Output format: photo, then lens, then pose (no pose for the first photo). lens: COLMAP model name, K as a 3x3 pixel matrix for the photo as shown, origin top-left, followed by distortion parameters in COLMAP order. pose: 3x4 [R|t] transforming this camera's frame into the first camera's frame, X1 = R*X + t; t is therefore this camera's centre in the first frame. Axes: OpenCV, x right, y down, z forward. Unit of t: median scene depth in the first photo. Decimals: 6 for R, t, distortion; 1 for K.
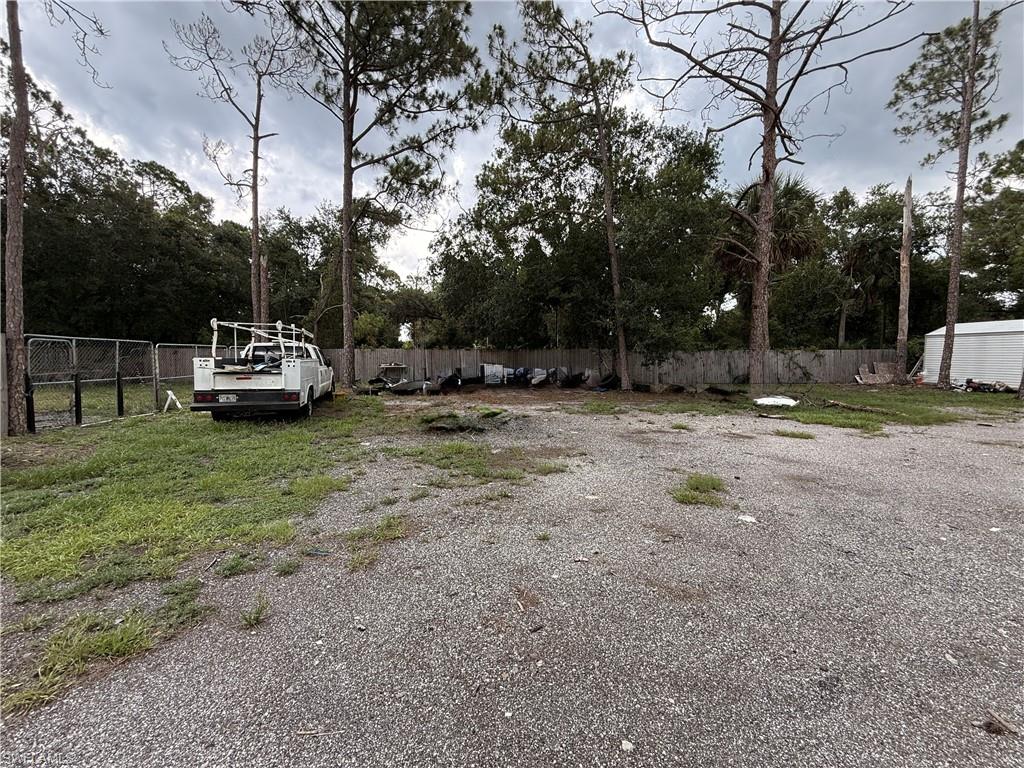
lens RADIAL K [[407.4, 0, 514.6], [0, 407.4, 386.1], [0, 0, 1]] dist [0.001465, 0.000235]
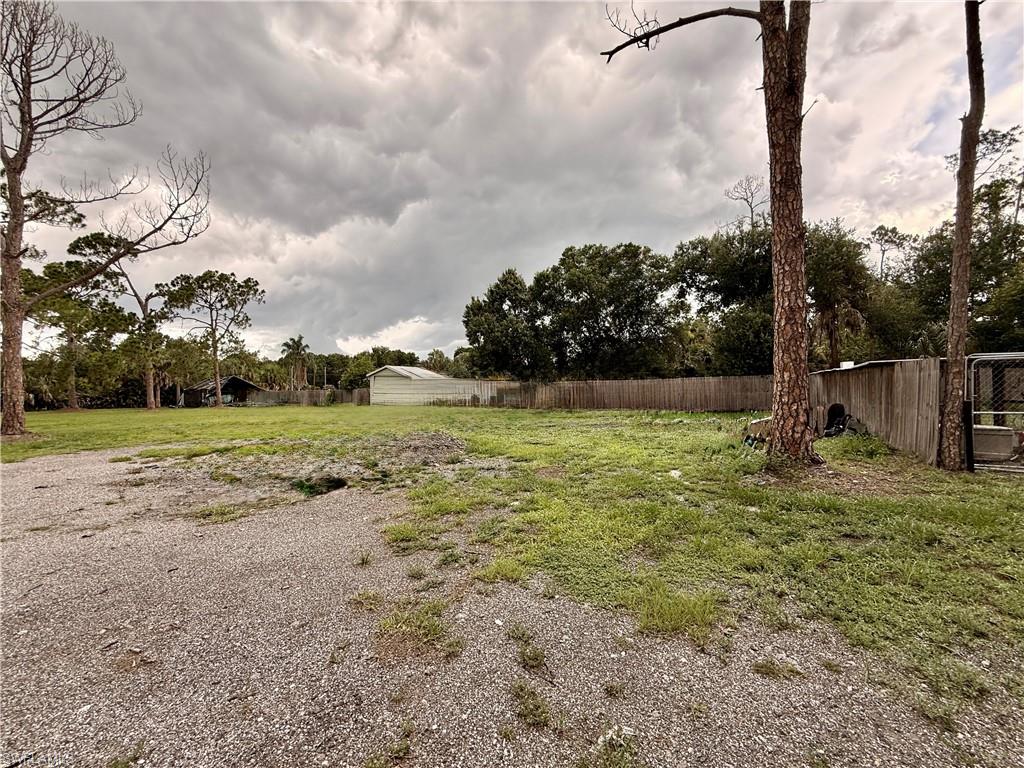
lens RADIAL K [[407.4, 0, 514.6], [0, 407.4, 386.1], [0, 0, 1]] dist [0.001465, 0.000235]
pose [[-0.612693, 0.008978, -0.790270, 0.077997], [-0.043116, 0.998067, 0.044767, -0.060883], [0.789144, 0.061502, -0.611121, 0.802233]]
